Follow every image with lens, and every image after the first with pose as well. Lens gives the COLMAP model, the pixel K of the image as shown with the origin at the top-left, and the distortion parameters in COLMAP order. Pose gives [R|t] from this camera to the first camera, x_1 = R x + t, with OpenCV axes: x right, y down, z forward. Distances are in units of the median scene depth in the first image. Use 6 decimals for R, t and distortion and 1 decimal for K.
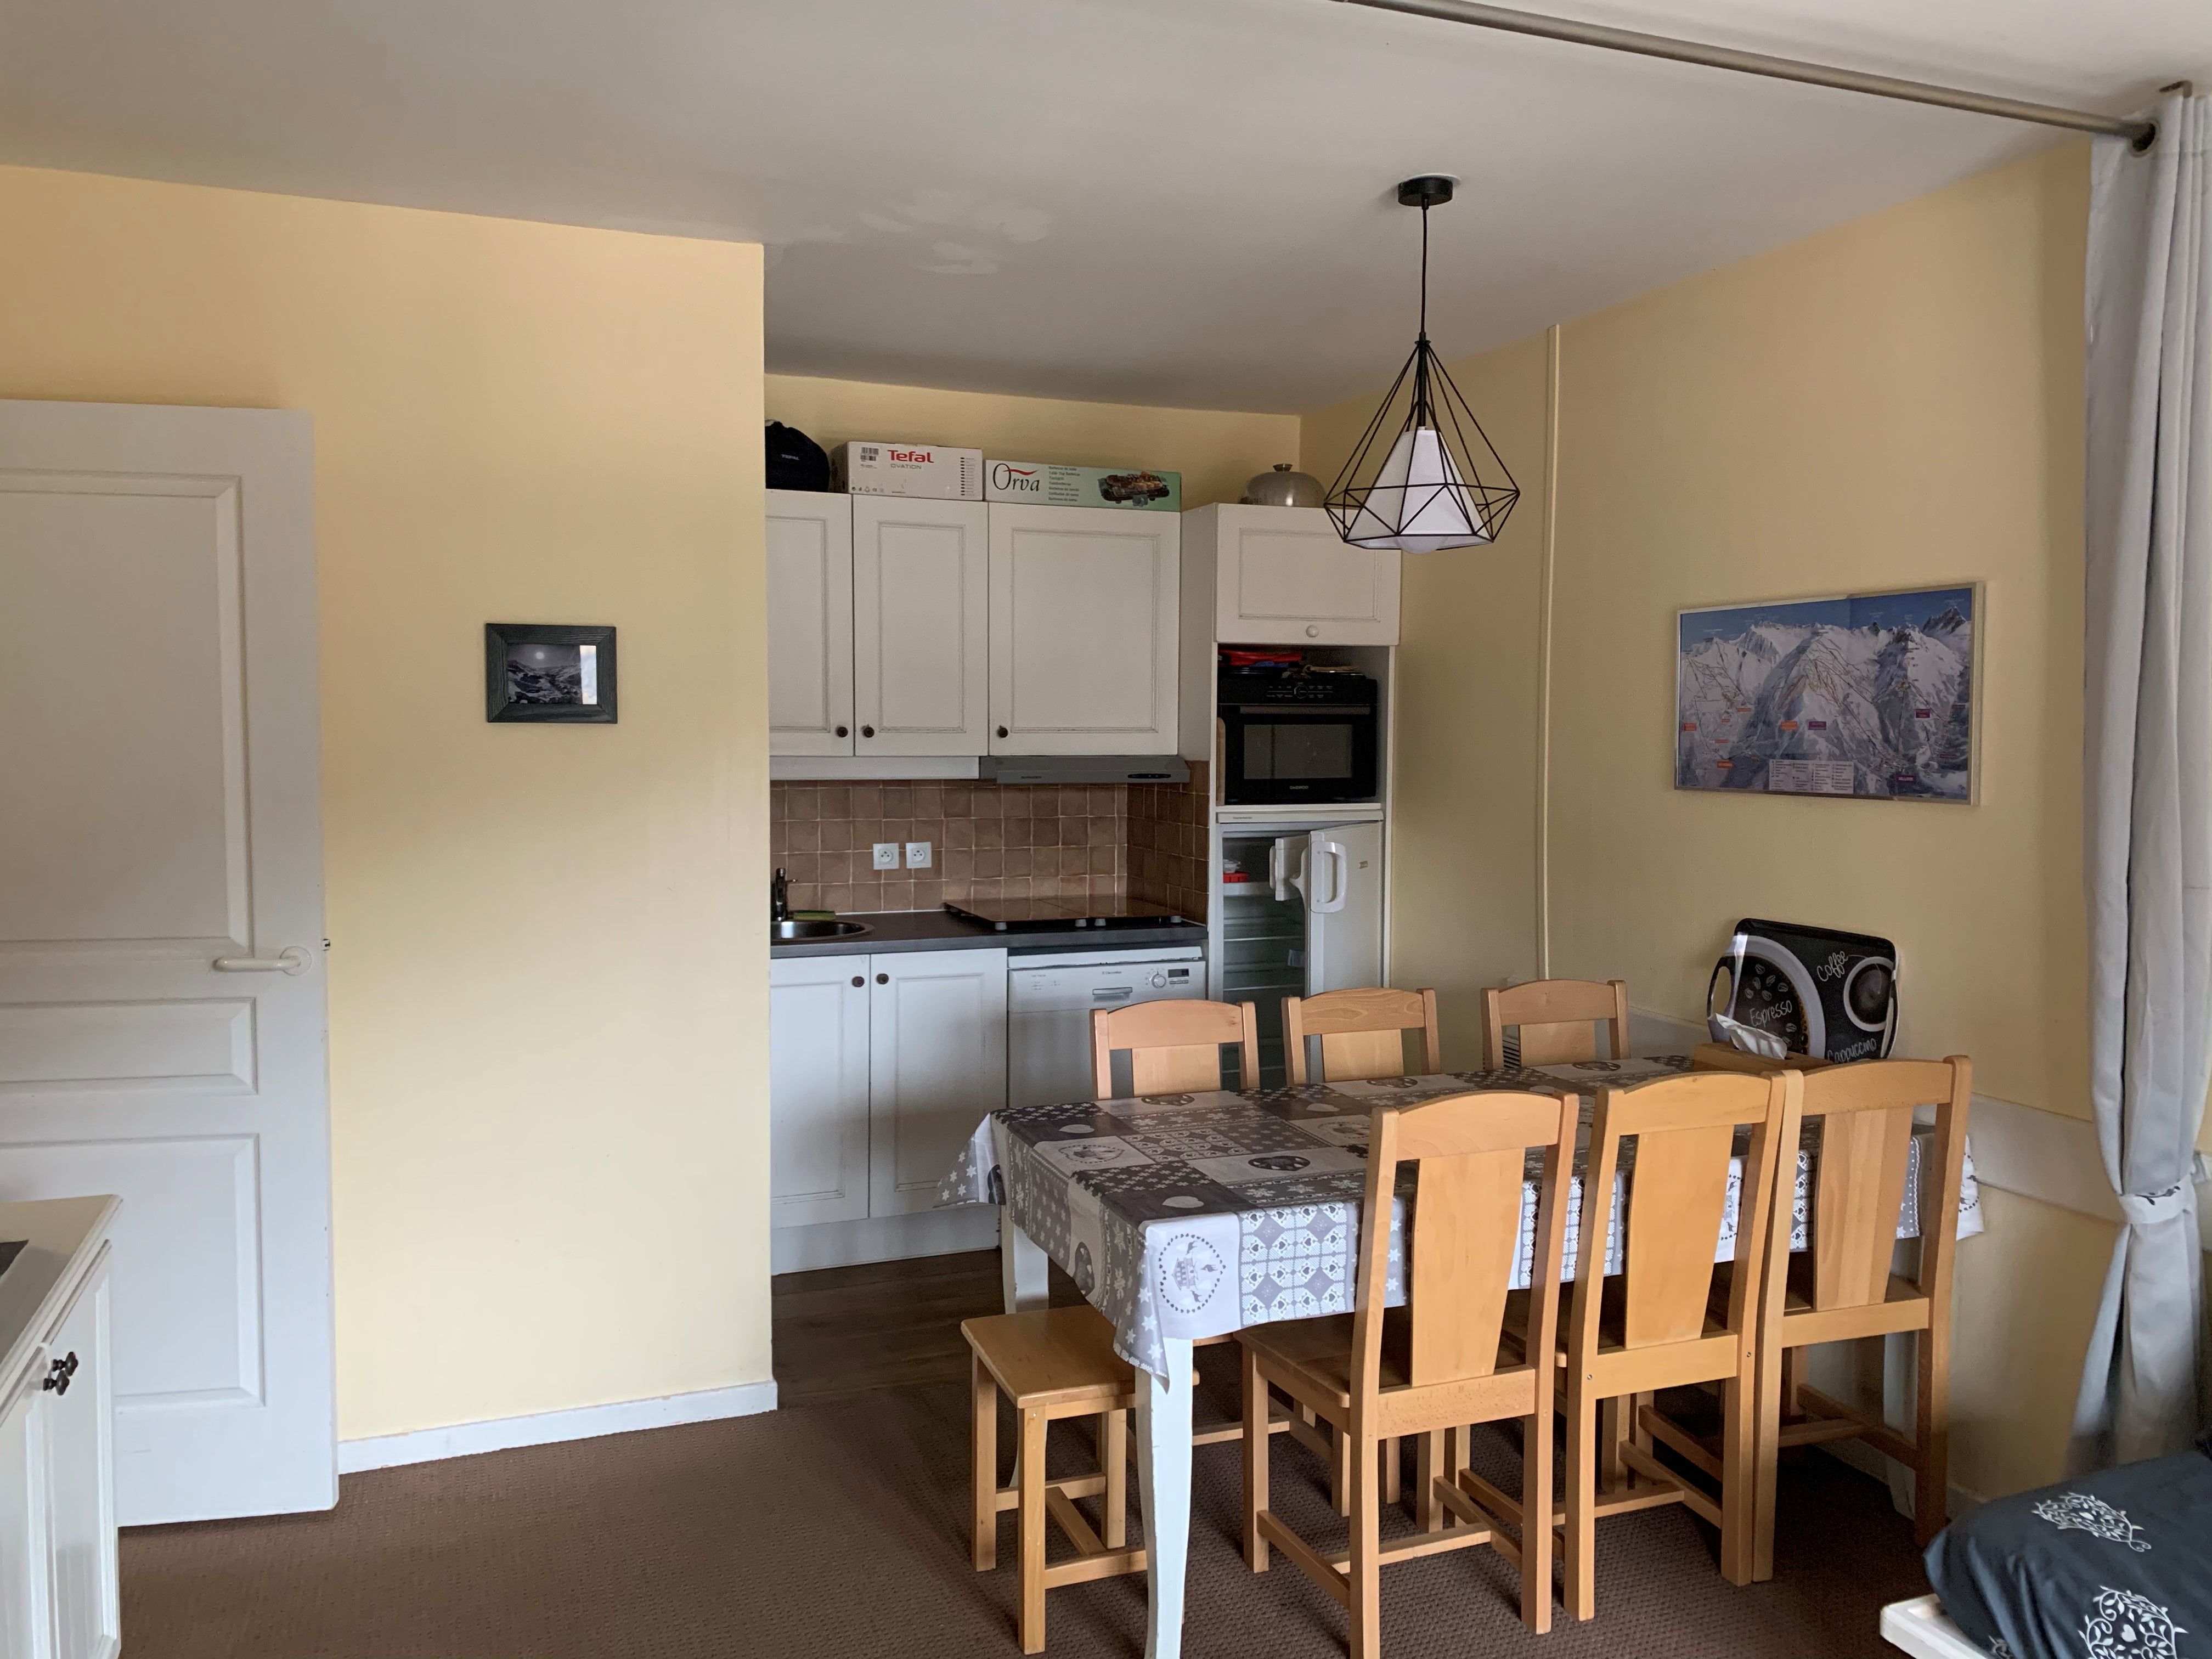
lens RADIAL K [[1670.7, 0, 1086.0], [0, 1670.7, 826.4], [0, 0, 1]] dist [0.011542, -0.005613]
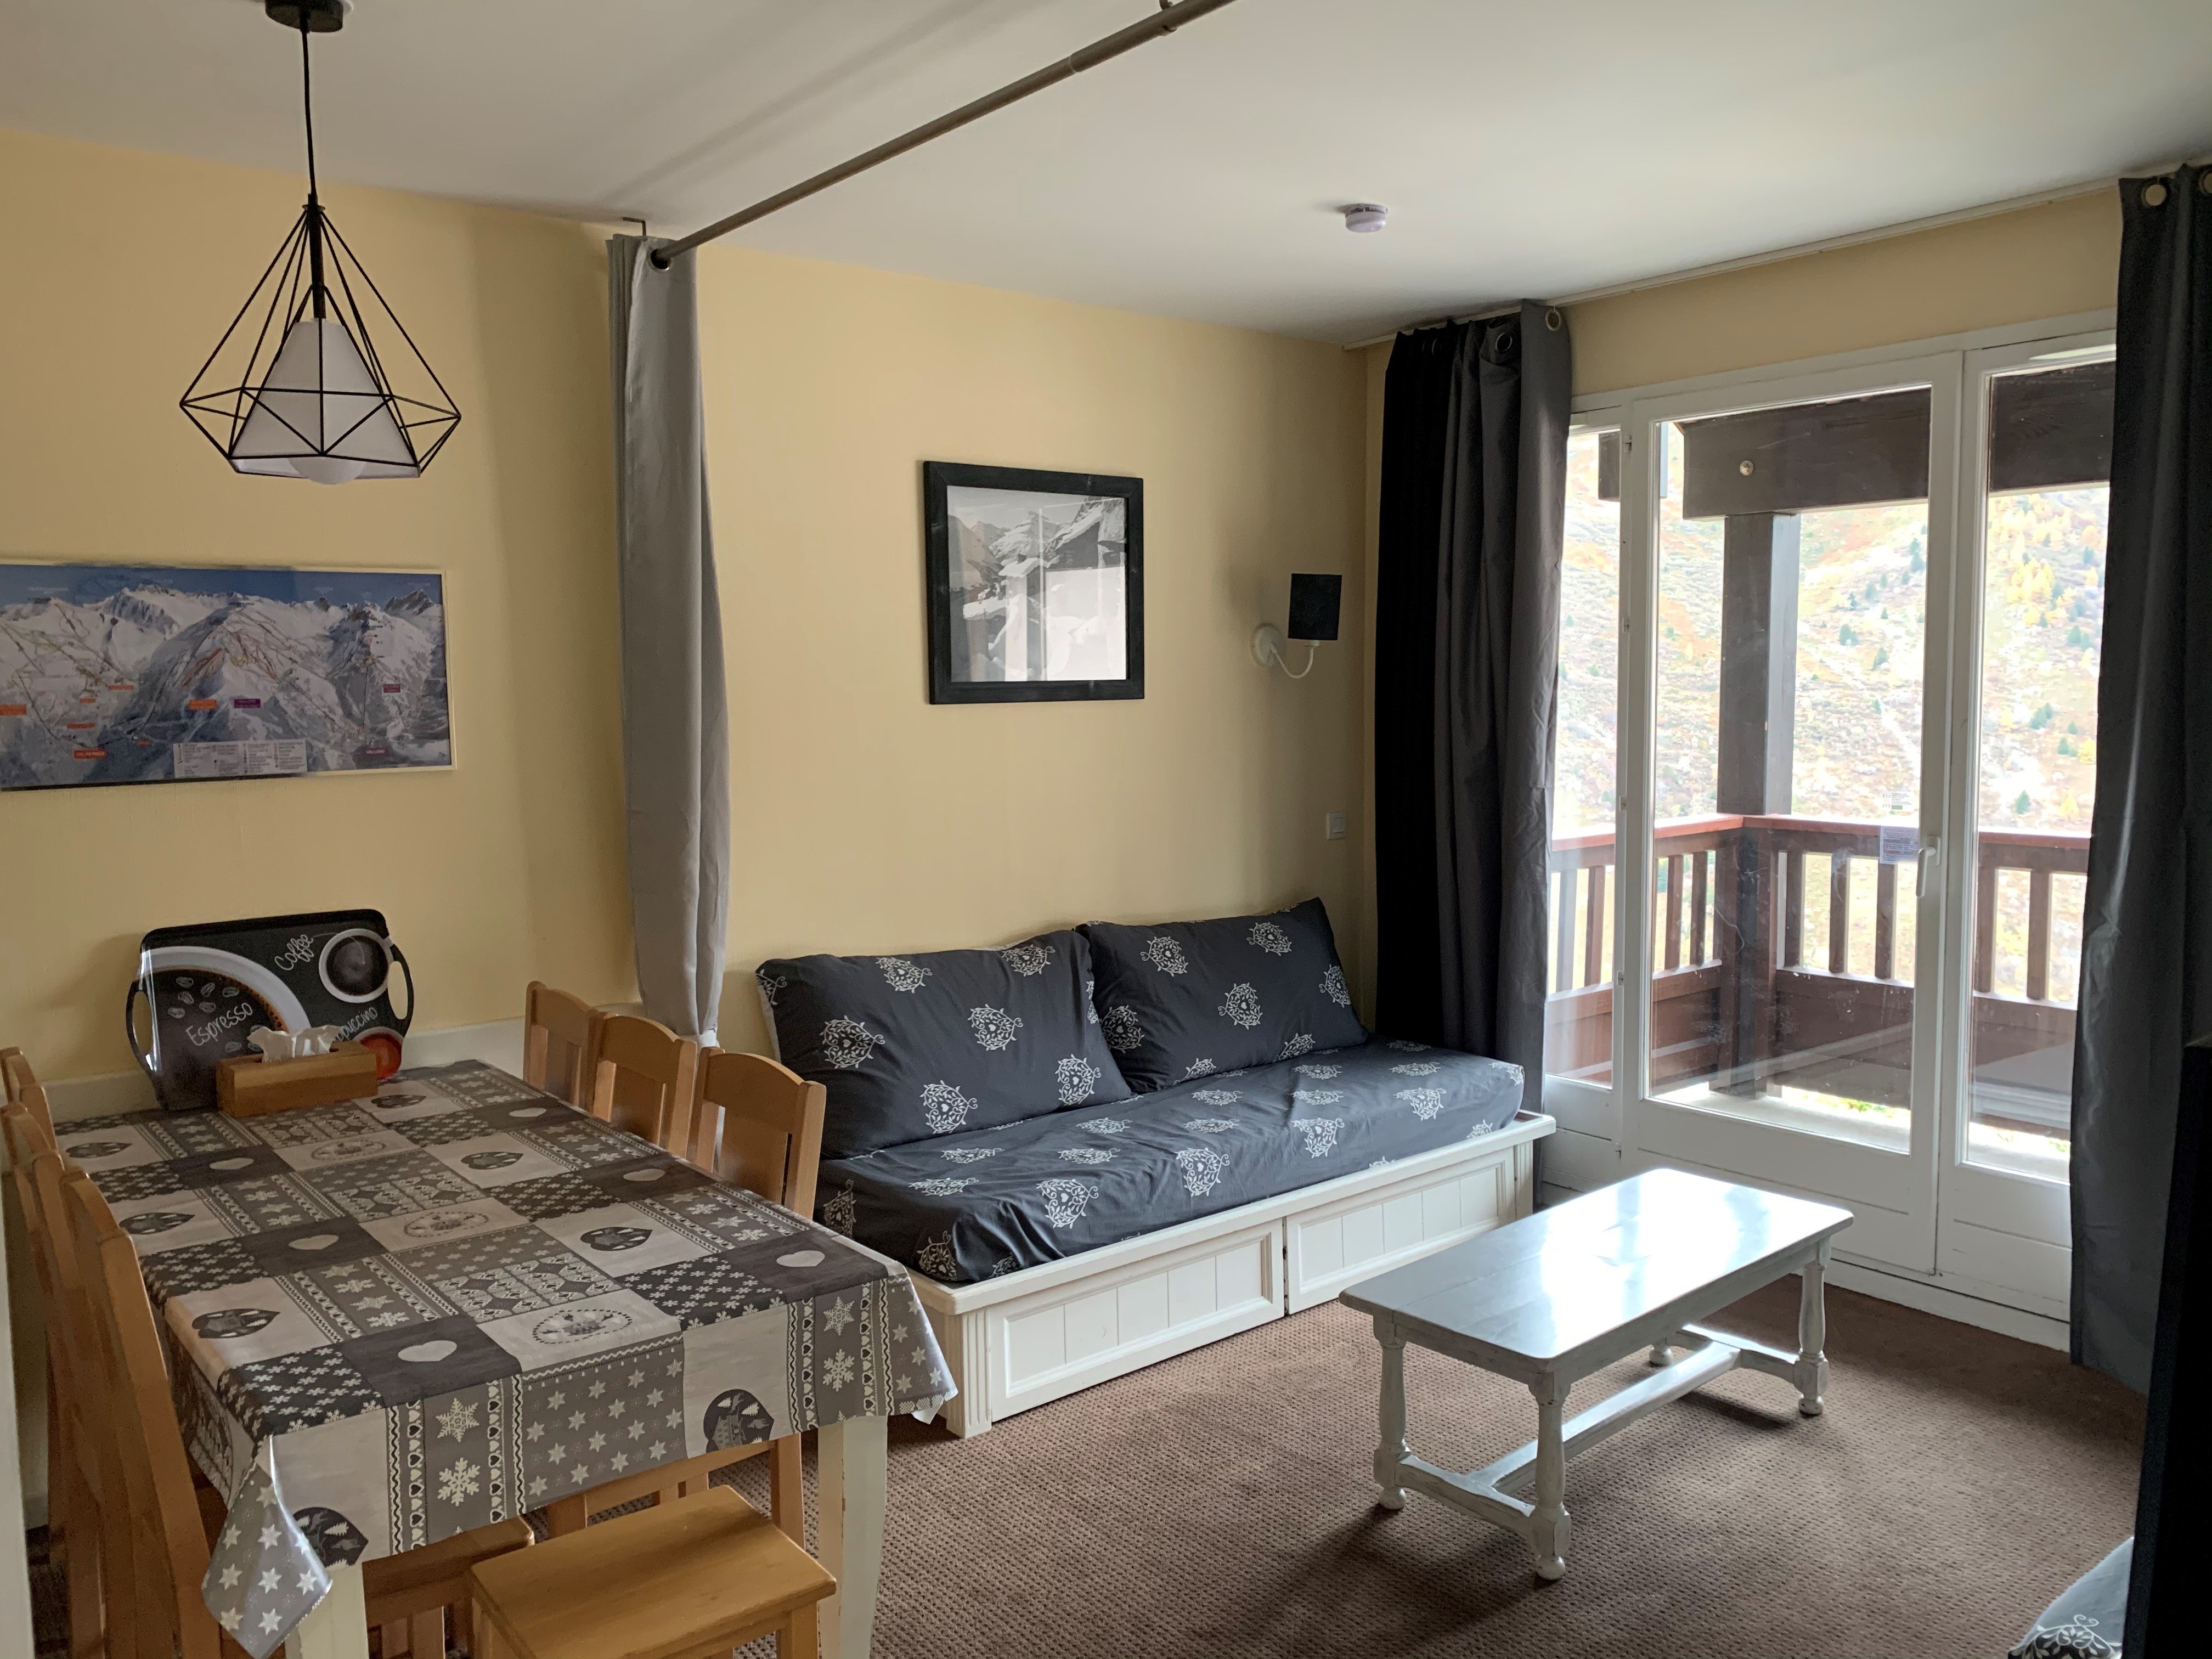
lens RADIAL K [[1670.7, 0, 1102.6], [0, 1670.7, 829.2], [0, 0, 1]] dist [0.011542, -0.005613]
pose [[-0.305324, -0.085681, 0.948386, -0.630865], [0.074667, 0.990723, 0.113545, -0.064178], [-0.949317, 0.105481, -0.296094, 0.873249]]
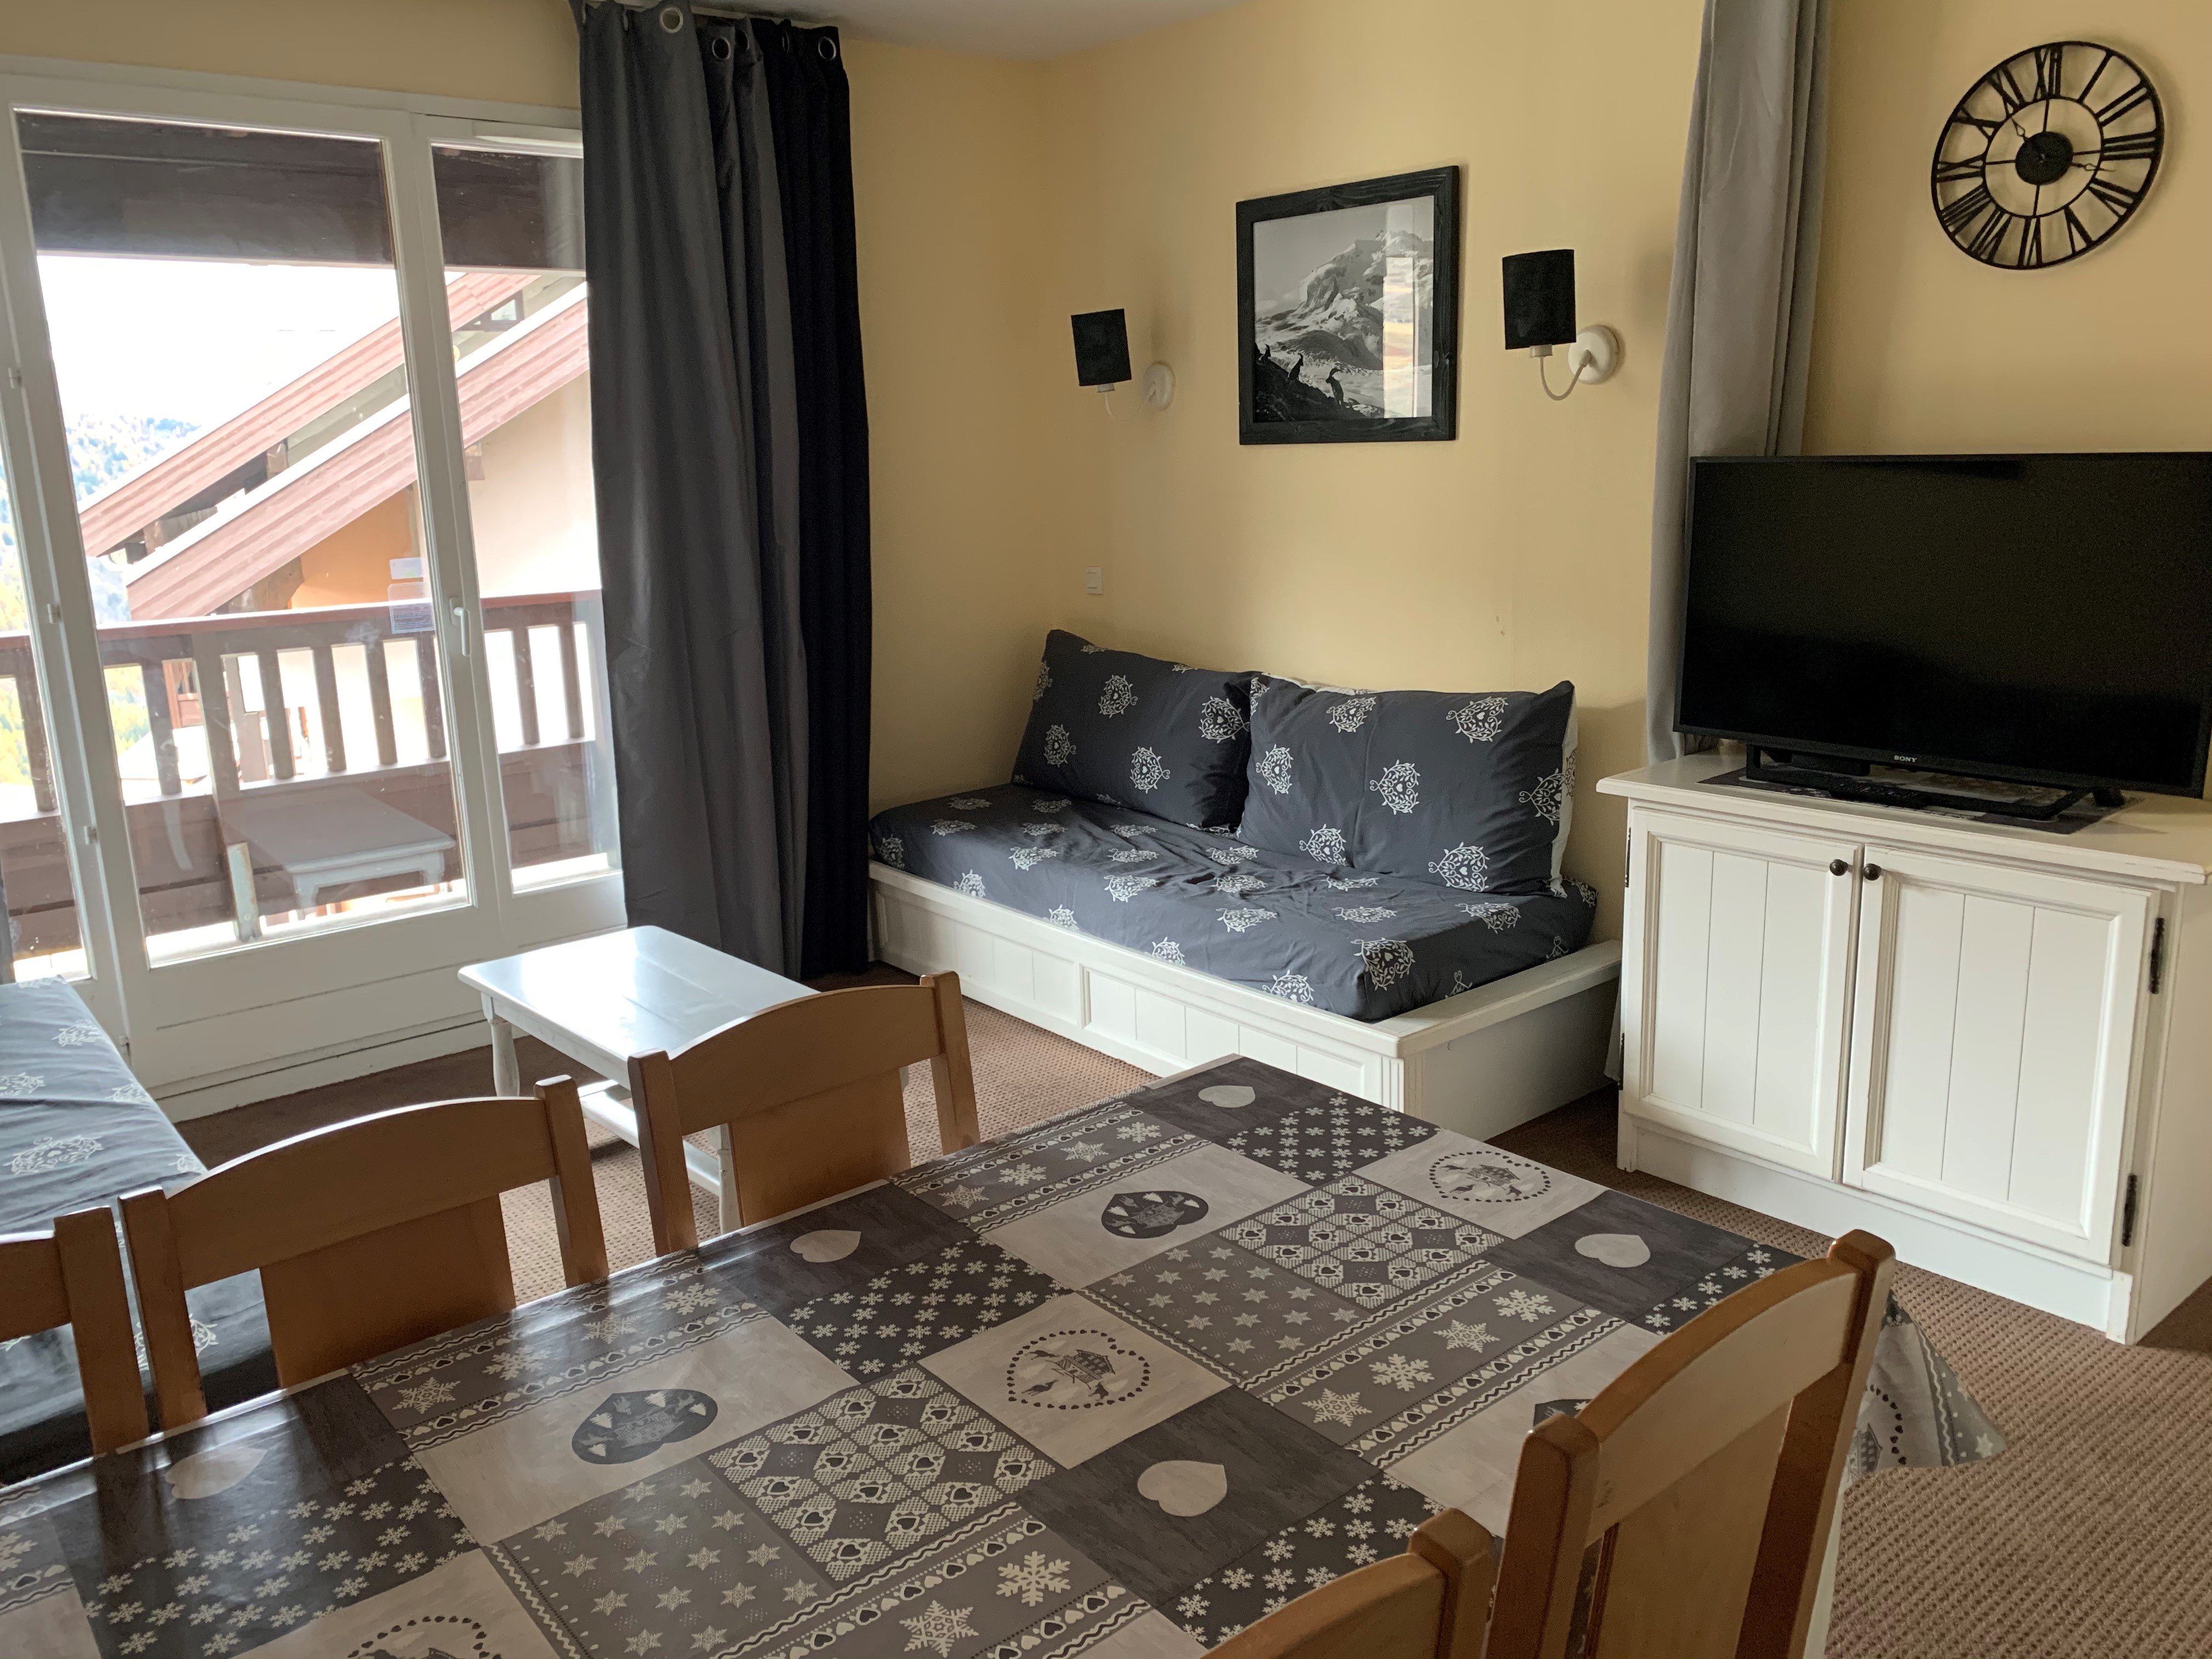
lens RADIAL K [[1670.7, 0, 1050.0], [0, 1670.7, 855.8], [0, 0, 1]] dist [0.011542, -0.005613]
pose [[-0.954223, 0.104279, -0.280329, 0.254921], [0.015120, 0.952874, 0.302988, -0.068594], [0.298714, 0.284880, -0.910831, 1.279177]]
